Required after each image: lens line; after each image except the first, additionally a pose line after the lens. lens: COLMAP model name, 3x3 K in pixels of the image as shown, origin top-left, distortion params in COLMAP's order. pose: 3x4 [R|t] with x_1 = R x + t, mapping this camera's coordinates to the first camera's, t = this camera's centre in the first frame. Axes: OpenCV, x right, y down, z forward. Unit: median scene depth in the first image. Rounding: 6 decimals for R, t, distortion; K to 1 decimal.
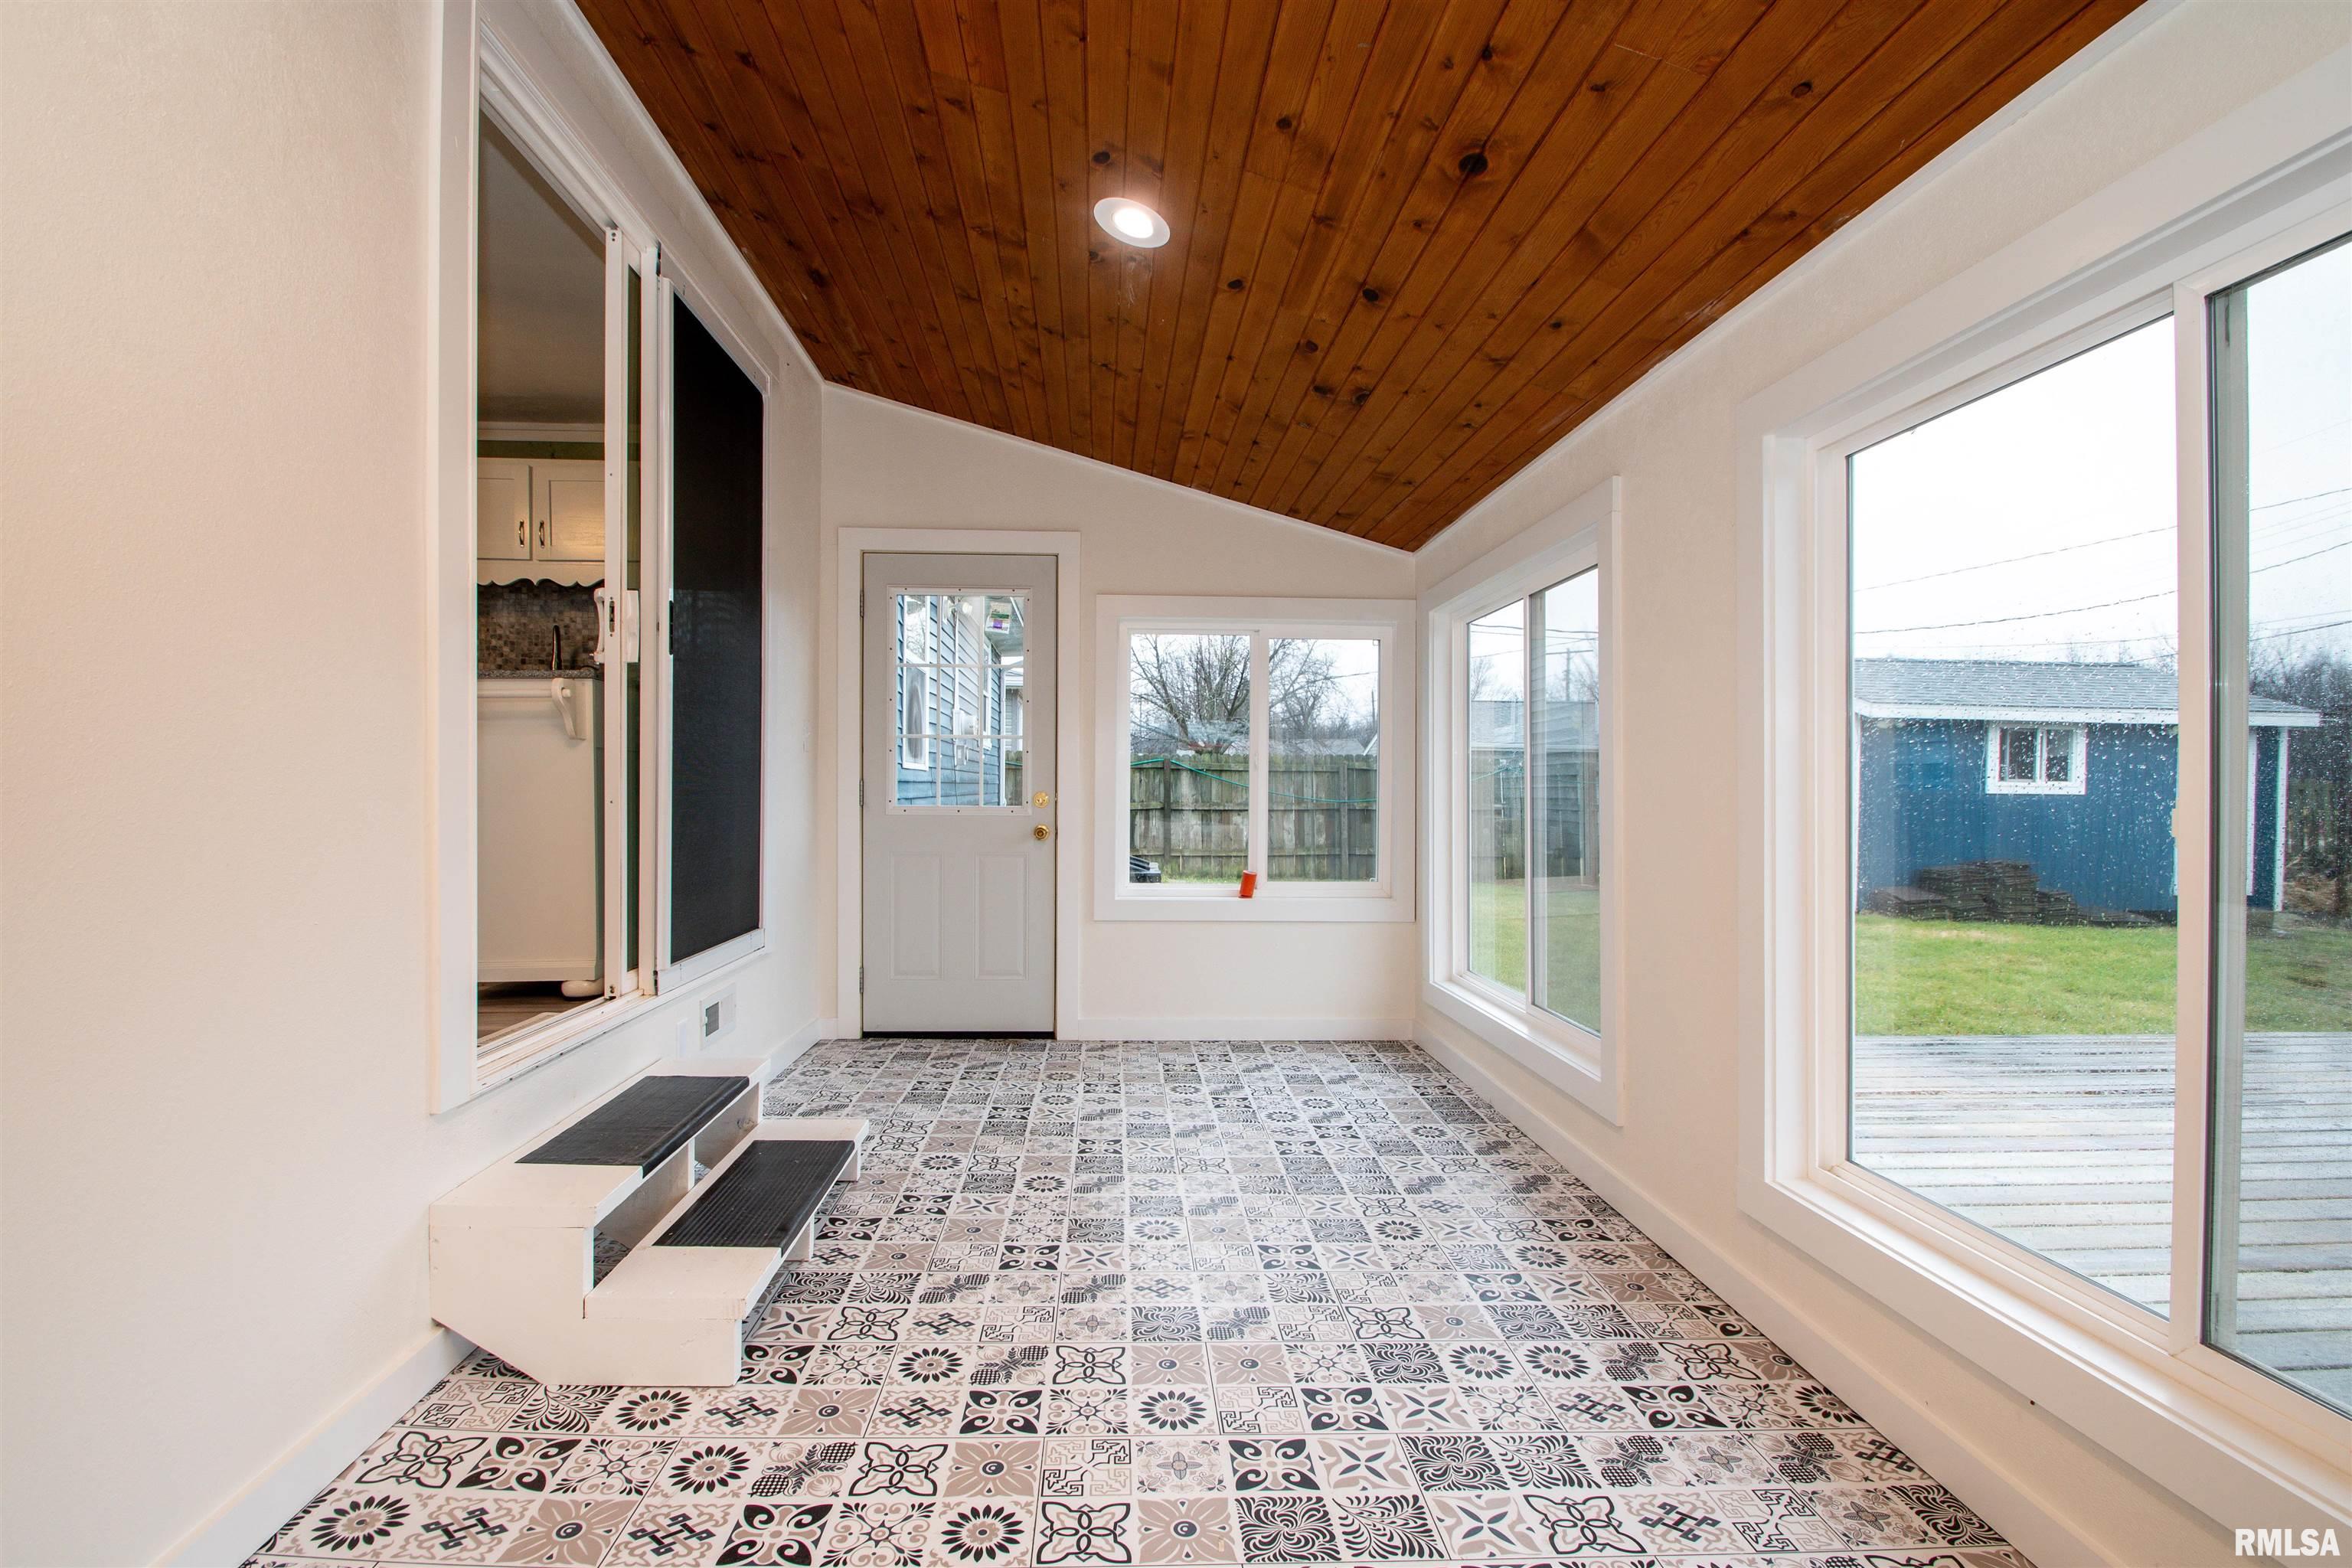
lens RADIAL K [[1072.4, 0, 1176.0], [0, 1072.4, 784.0], [0, 0, 1]] dist [0.010554, -0.022518]
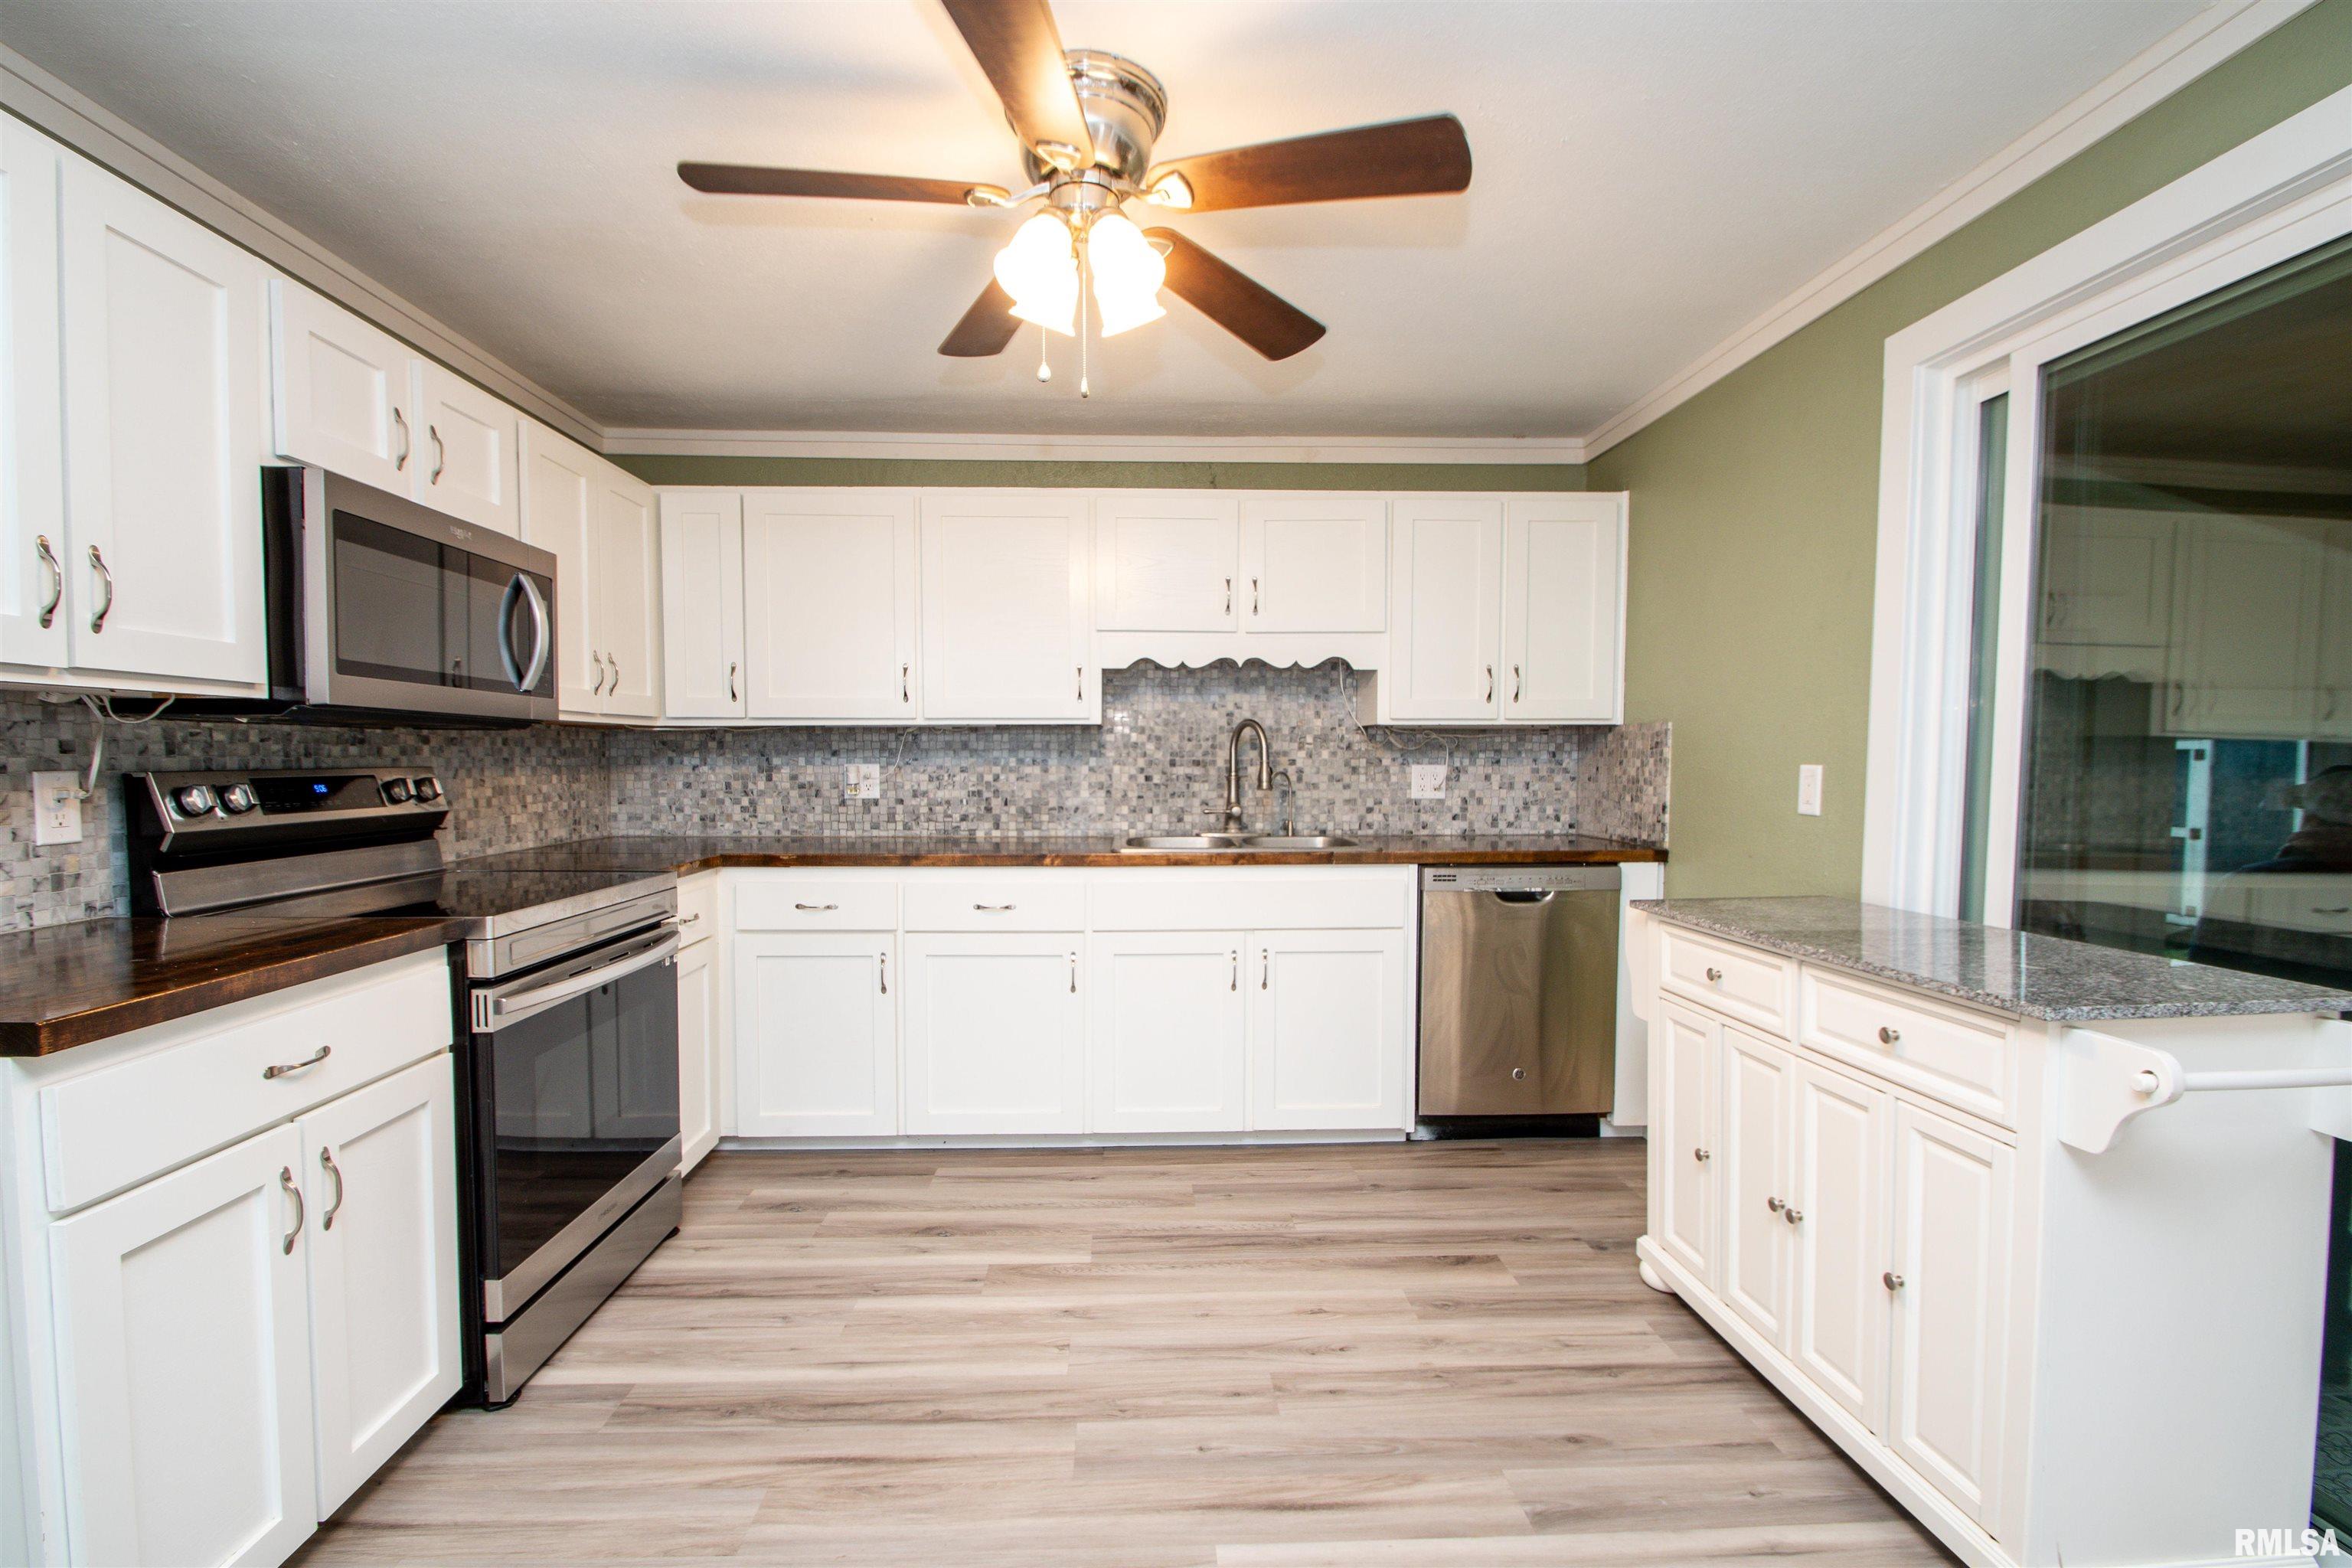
lens RADIAL K [[1039.9, 0, 1181.6], [0, 1039.9, 806.1], [0, 0, 1]] dist [-0.000295, 0.000003]
pose [[0.999723, -0.006993, -0.022492, -1.383325], [0.008273, 0.998320, 0.057355, -0.295885], [0.022053, -0.057525, 0.998100, 0.670707]]
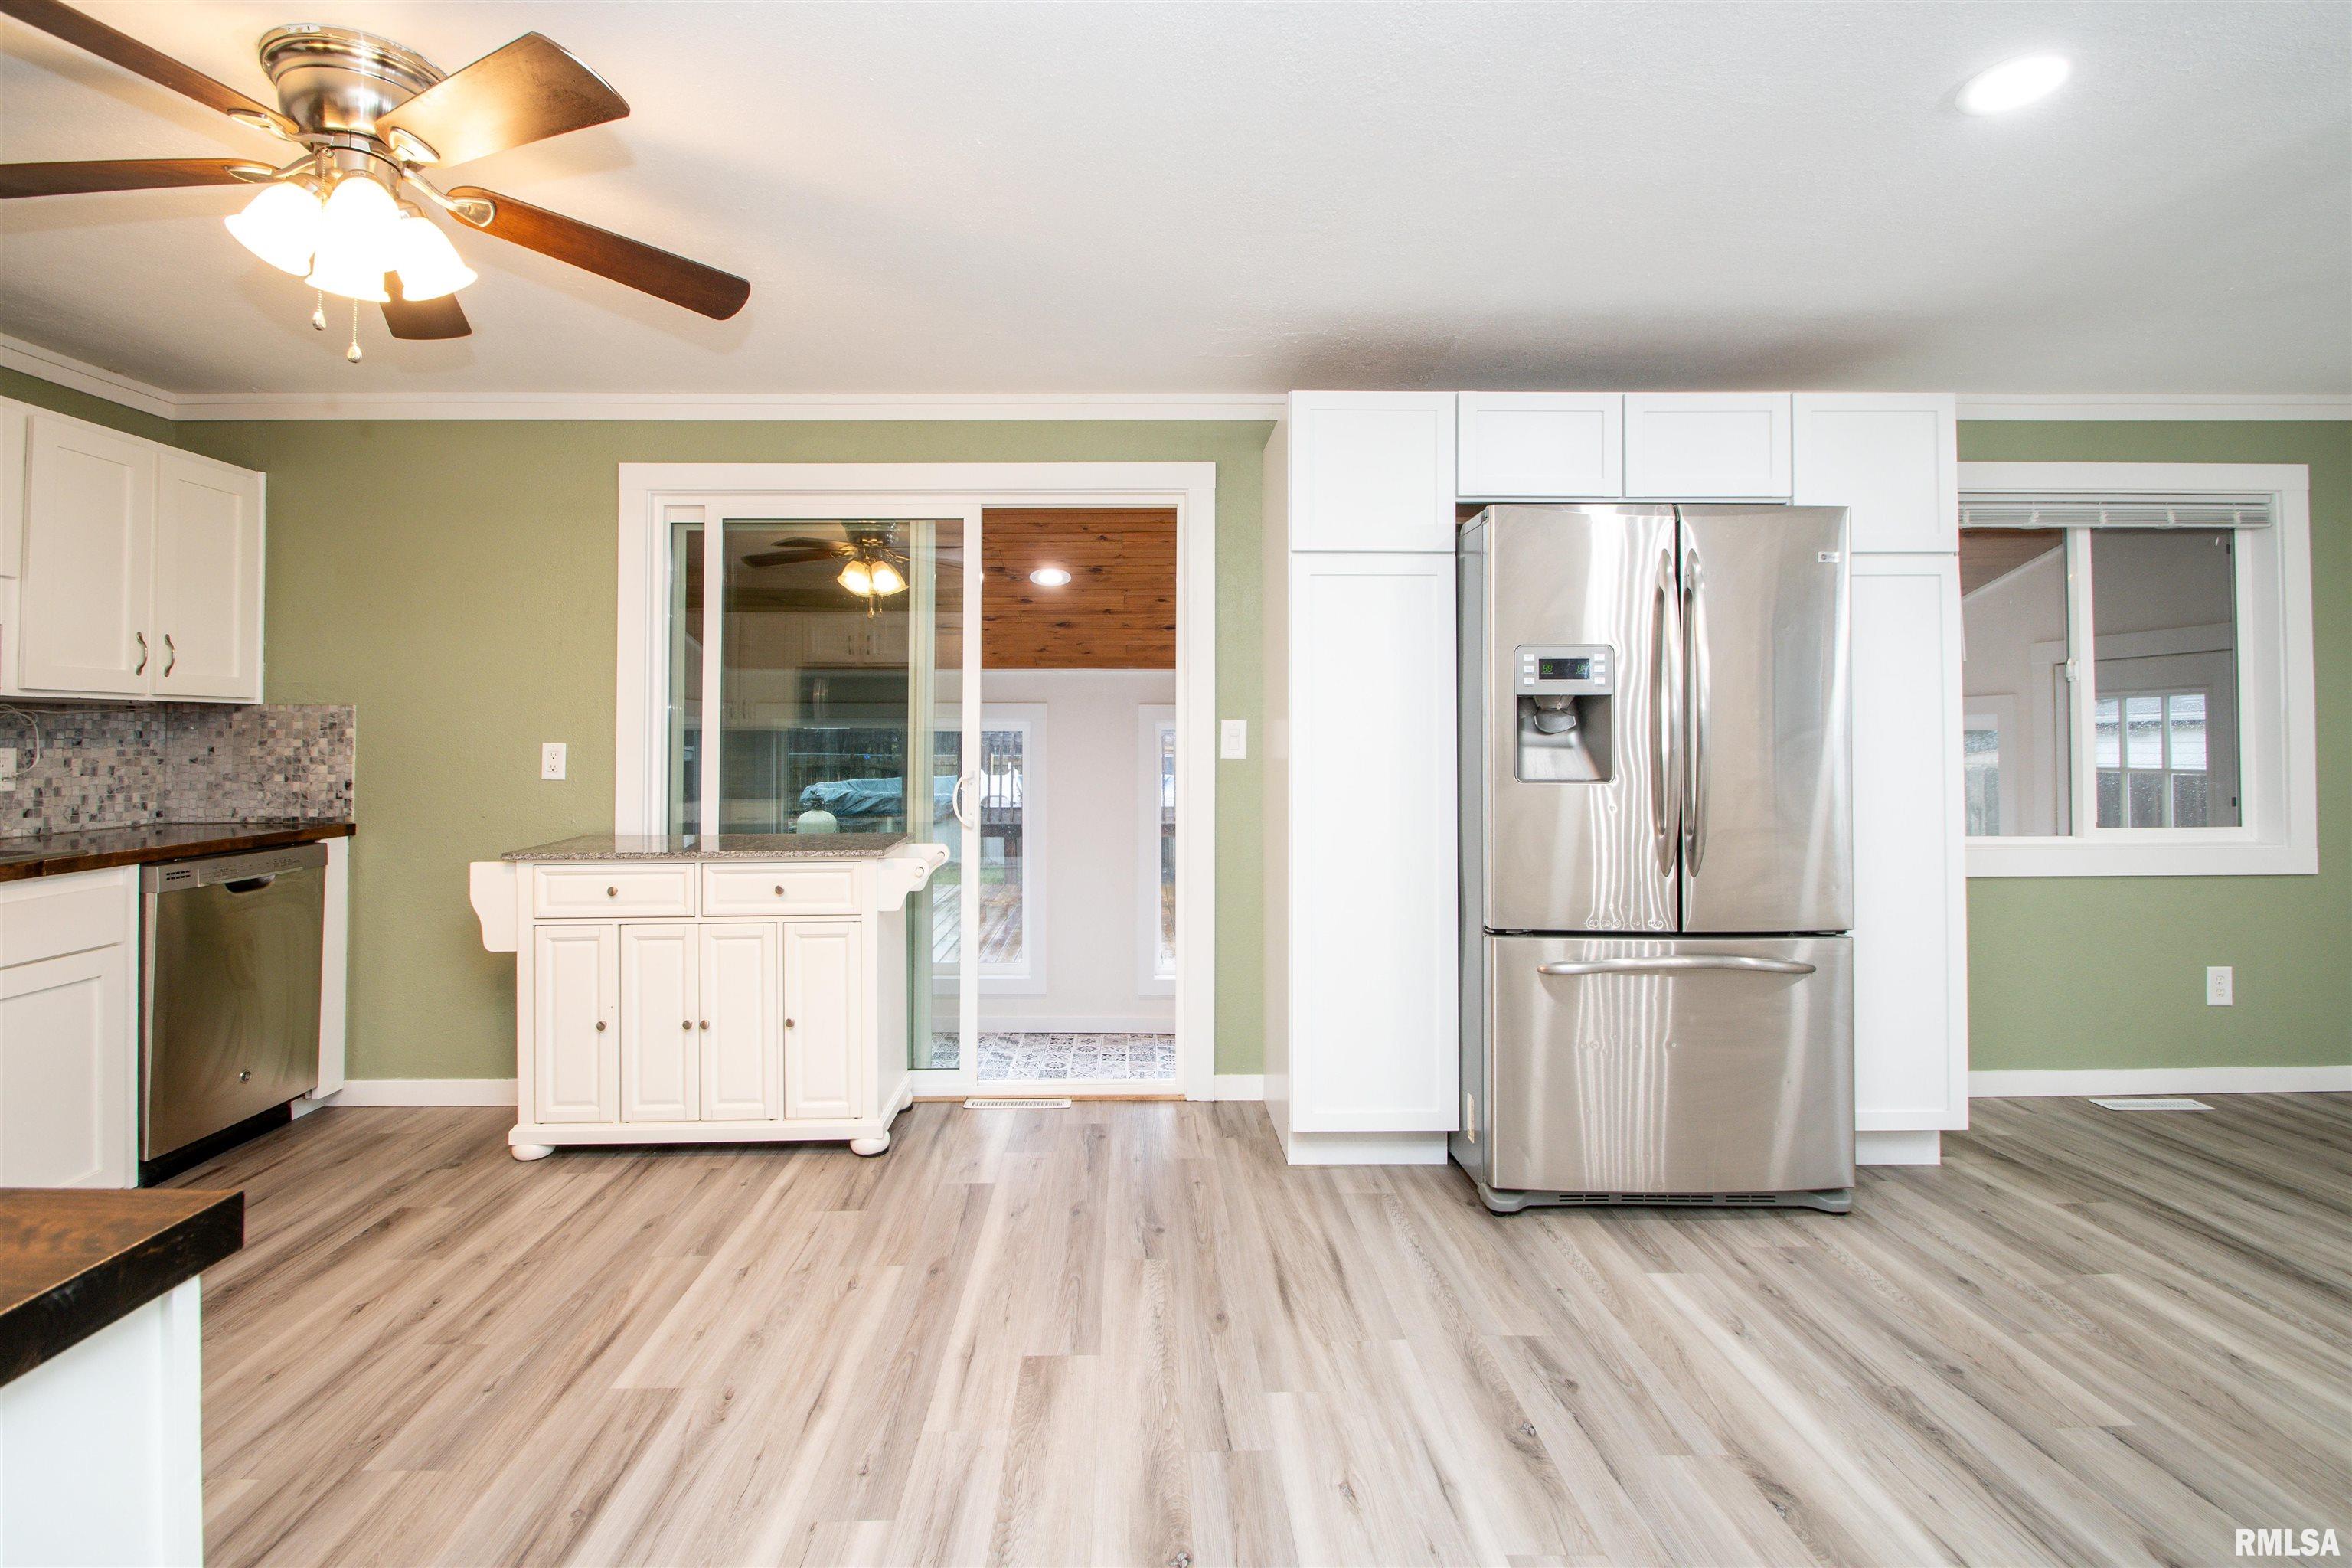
lens RADIAL K [[1070.1, 0, 1113.7], [0, 1070.1, 703.7], [0, 0, 1]] dist [0.008954, -0.015248]
pose [[0.066643, 0.021467, 0.997546, -2.254700], [-0.009419, 0.999738, -0.020885, -0.303084], [-0.997732, -0.008004, 0.066827, 0.881671]]
